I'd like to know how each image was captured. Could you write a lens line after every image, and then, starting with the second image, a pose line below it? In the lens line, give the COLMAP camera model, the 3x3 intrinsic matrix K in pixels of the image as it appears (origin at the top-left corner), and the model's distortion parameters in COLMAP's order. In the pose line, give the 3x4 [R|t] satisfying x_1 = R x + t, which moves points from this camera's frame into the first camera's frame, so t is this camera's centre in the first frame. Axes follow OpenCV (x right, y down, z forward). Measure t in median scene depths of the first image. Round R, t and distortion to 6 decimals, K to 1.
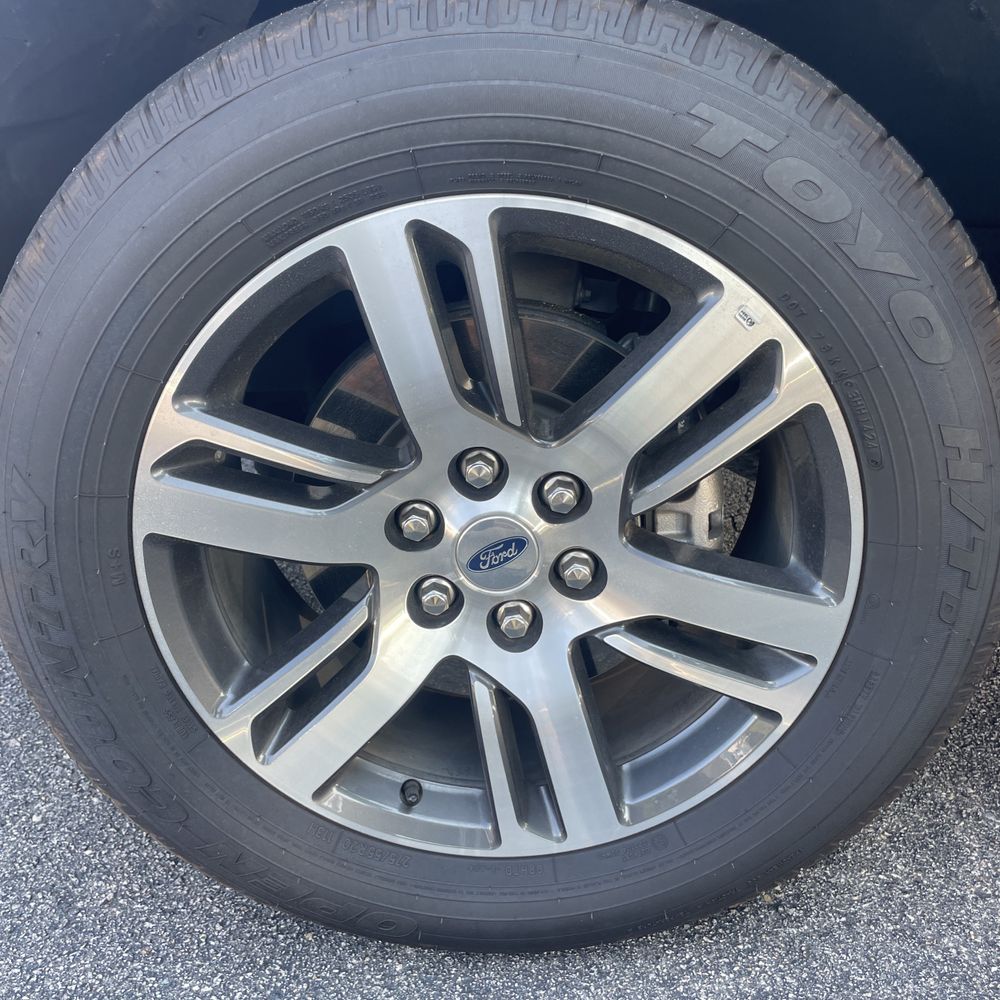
lens RADIAL K [[1029.4, 0, 490.7], [0, 1029.4, 498.9], [0, 0, 1]] dist [0.025157, 0.000000]
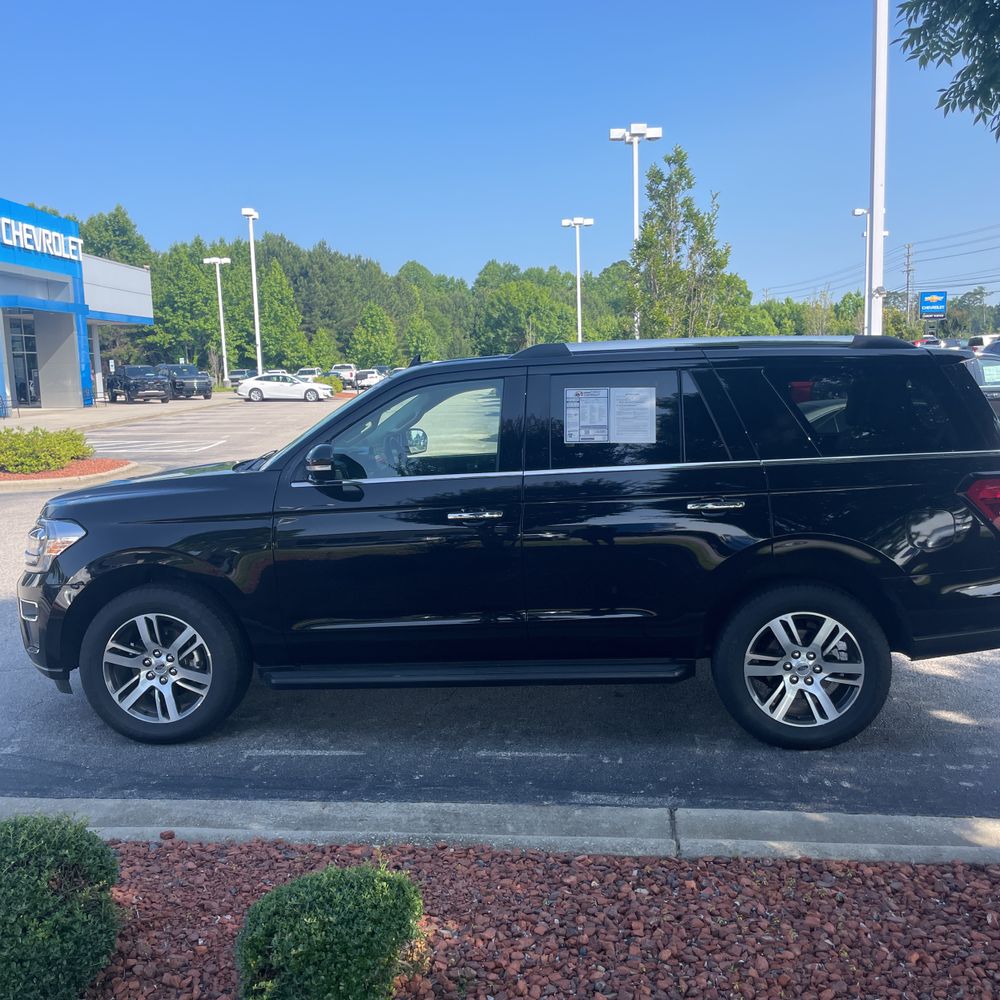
lens RADIAL K [[1029.4, 0, 510.9], [0, 1029.4, 488.2], [0, 0, 1]] dist [0.025157, 0.000000]
pose [[0.998232, 0.013450, -0.057894, 2.566706], [-0.030212, 0.953657, -0.299375, 0.857134], [0.051184, 0.300595, 0.952377, -5.371022]]
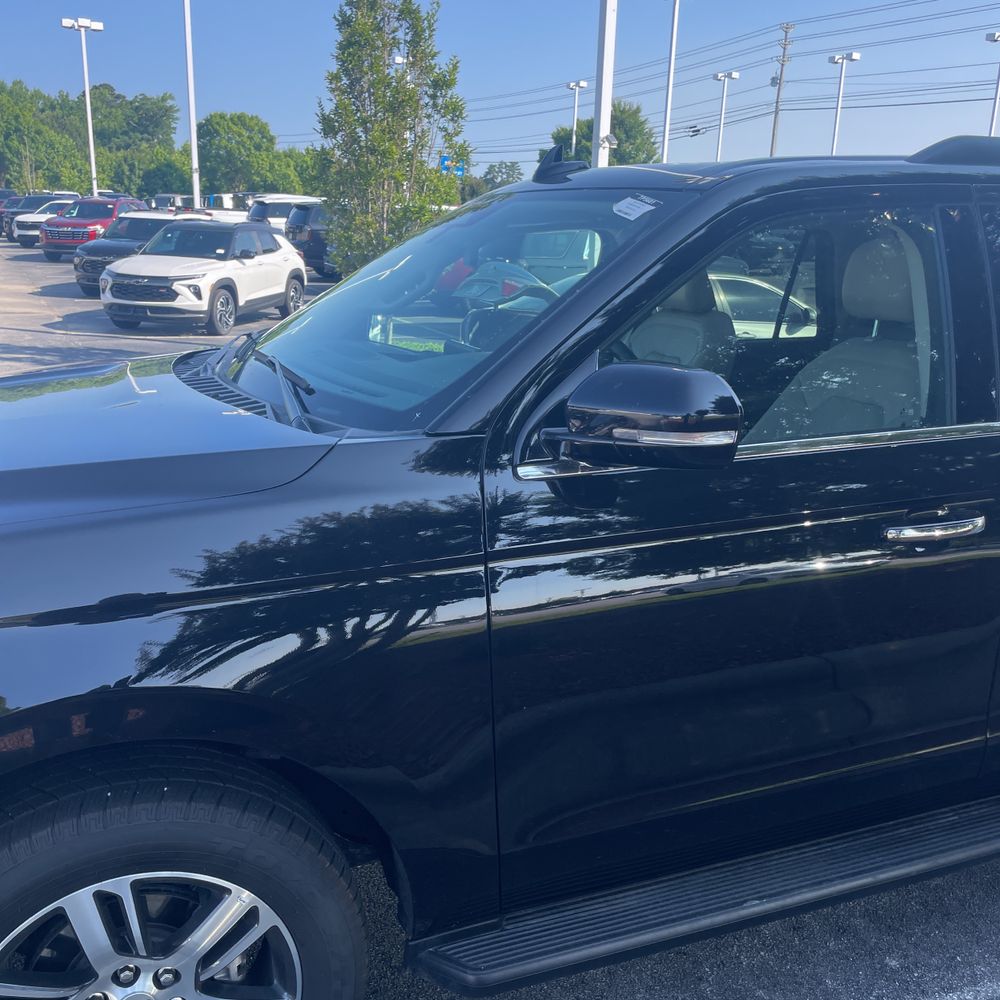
lens RADIAL K [[1029.4, 0, 508.2], [0, 1029.4, 504.6], [0, 0, 1]] dist [0.025157, 0.000000]
pose [[0.914118, -0.039750, 0.403495, -0.119569], [0.102220, 0.985630, -0.134481, -0.637073], [-0.392351, 0.164177, 0.905045, -1.479356]]
